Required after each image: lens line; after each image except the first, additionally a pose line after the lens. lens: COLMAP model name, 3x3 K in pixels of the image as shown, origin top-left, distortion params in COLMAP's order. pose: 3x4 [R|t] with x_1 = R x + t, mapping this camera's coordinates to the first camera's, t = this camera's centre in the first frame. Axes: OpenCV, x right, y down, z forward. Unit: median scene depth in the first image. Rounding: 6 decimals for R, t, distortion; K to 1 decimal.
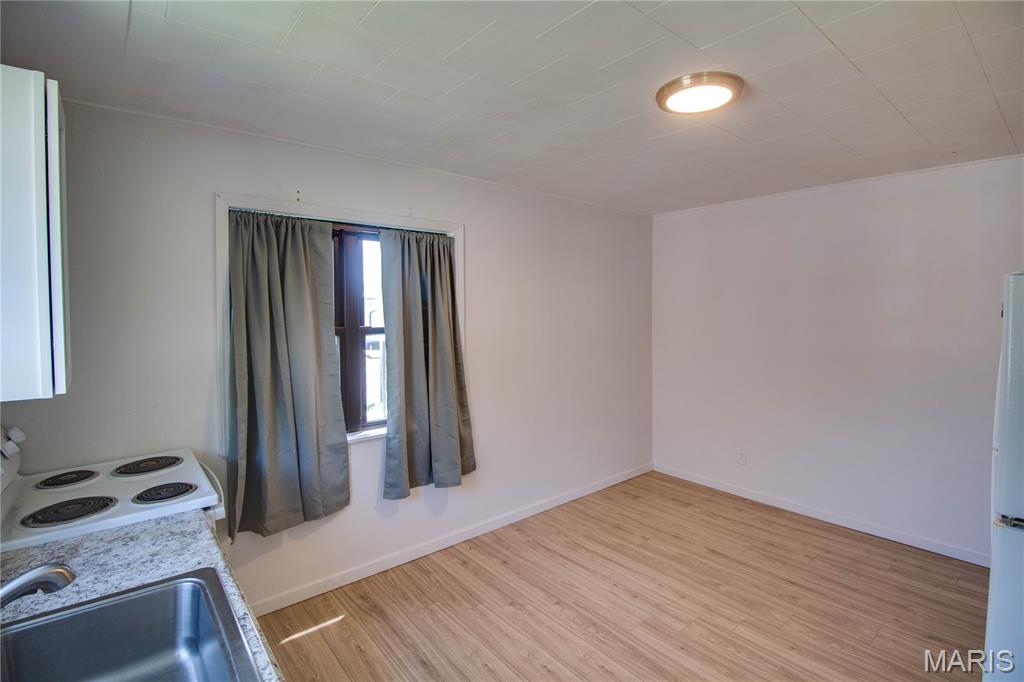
lens RADIAL K [[494.7, 0, 511.8], [0, 494.7, 317.3], [0, 0, 1]] dist [-0.000849, -0.000269]
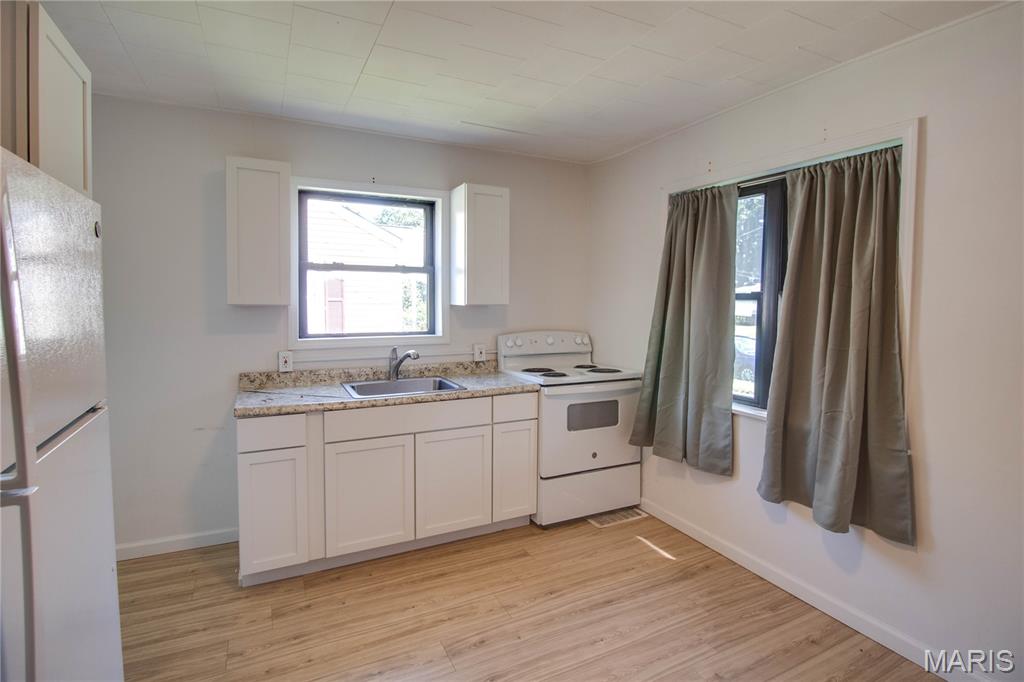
lens RADIAL K [[494.7, 0, 511.8], [0, 494.7, 317.3], [0, 0, 1]] dist [-0.000849, -0.000269]
pose [[-0.223825, 0.042502, -0.973702, 0.728955], [-0.026694, 0.998407, 0.049717, 0.038865], [0.974264, 0.037120, -0.222334, 0.847561]]
